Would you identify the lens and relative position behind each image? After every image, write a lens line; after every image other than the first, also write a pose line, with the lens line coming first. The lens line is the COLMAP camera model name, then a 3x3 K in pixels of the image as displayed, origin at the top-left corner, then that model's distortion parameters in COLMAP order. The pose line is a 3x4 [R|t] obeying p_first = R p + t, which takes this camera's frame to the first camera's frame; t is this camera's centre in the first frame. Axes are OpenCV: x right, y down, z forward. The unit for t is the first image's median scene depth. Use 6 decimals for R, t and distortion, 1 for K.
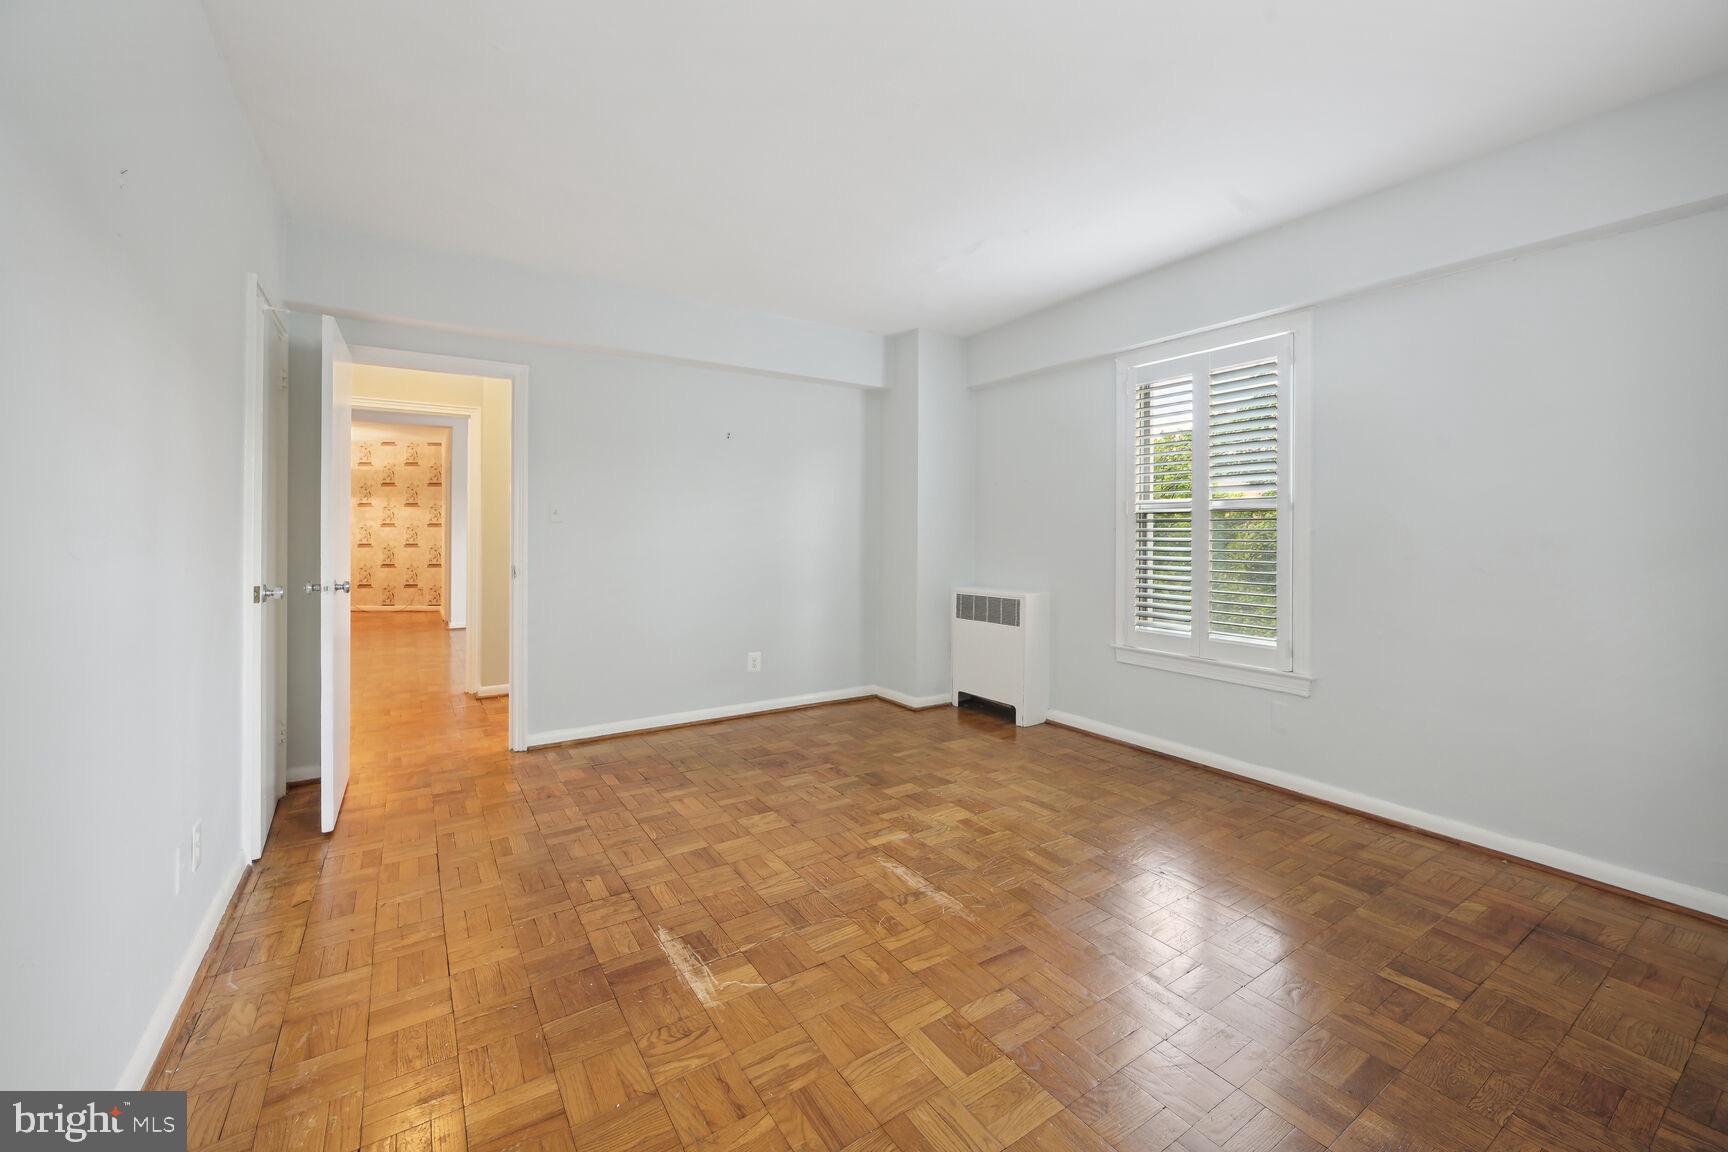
lens RADIAL K [[690.7, 0, 864.3], [0, 690.7, 536.3], [0, 0, 1]] dist [-0.000958, -0.000138]
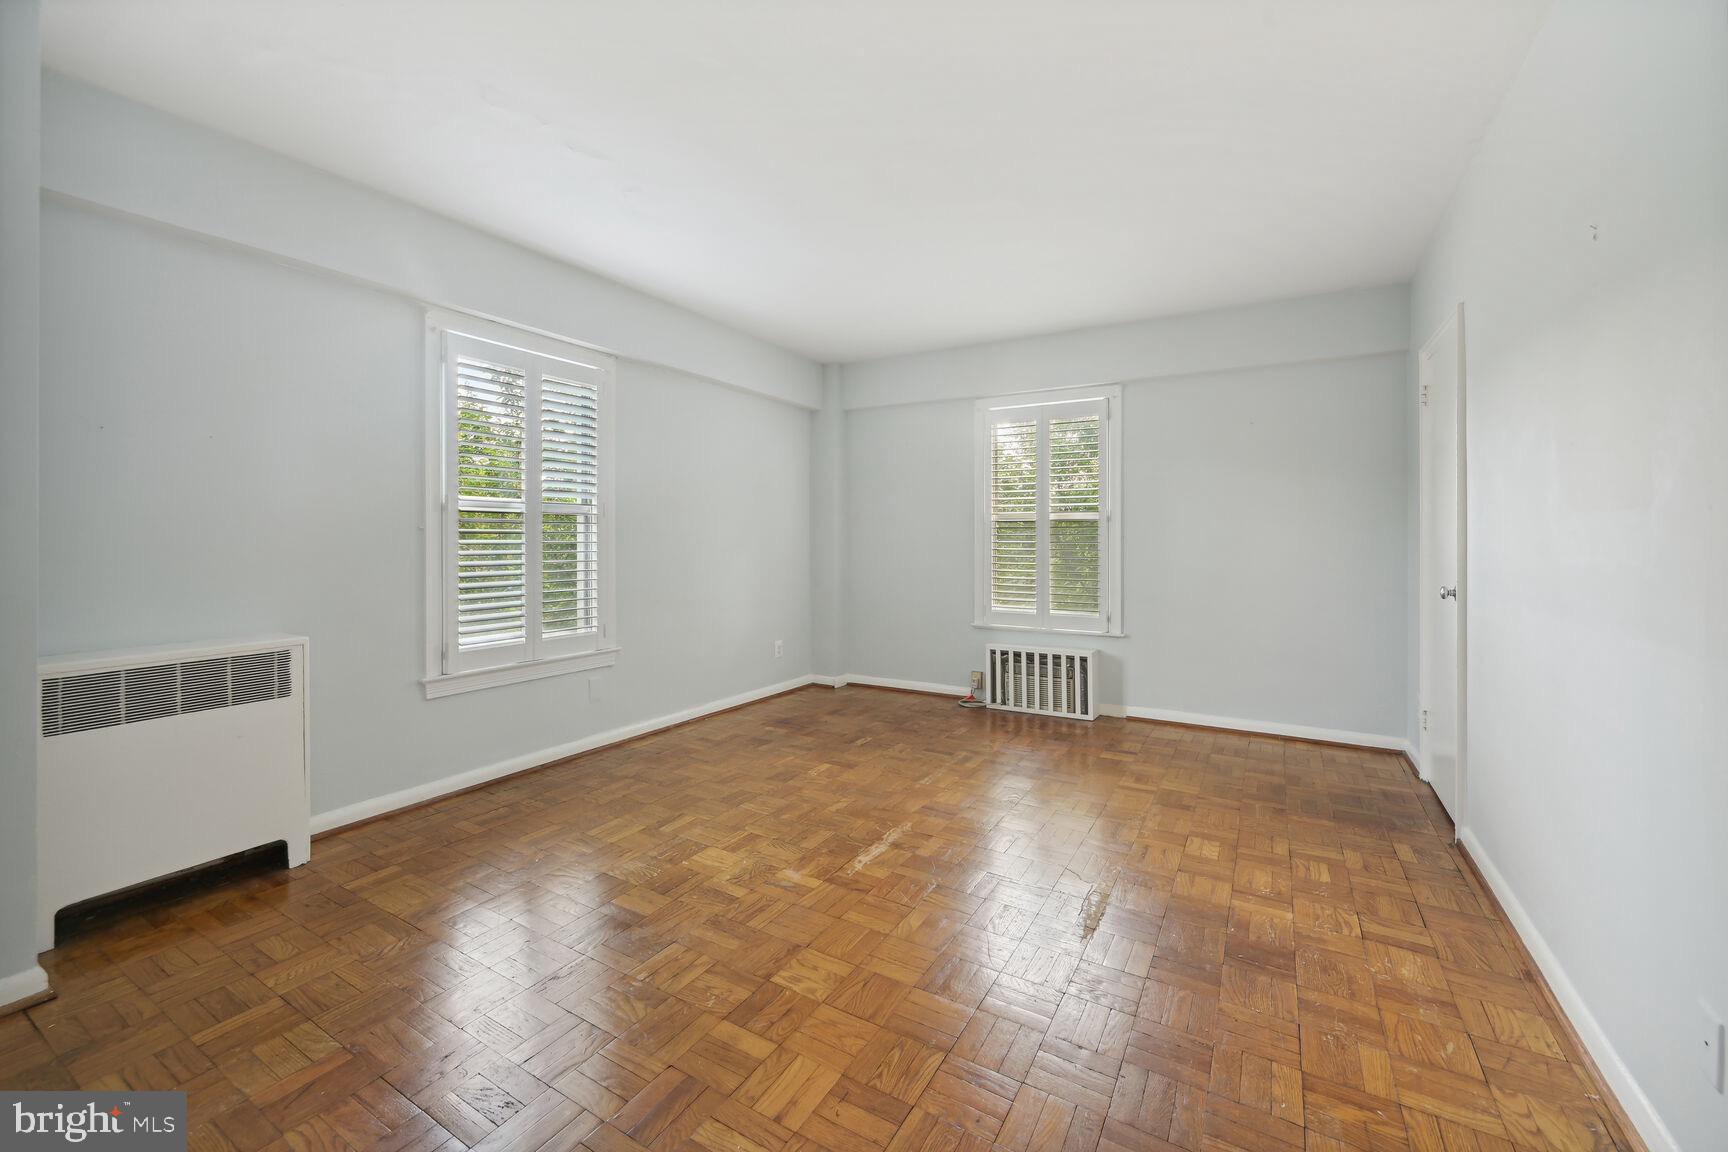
lens RADIAL K [[690.7, 0, 864.3], [0, 690.7, 536.3], [0, 0, 1]] dist [-0.000958, -0.000138]
pose [[-0.433032, -0.001708, 0.901377, -0.725097], [0.000046, 0.999998, 0.001917, -0.005446], [-0.901378, 0.000871, -0.433031, 1.181653]]
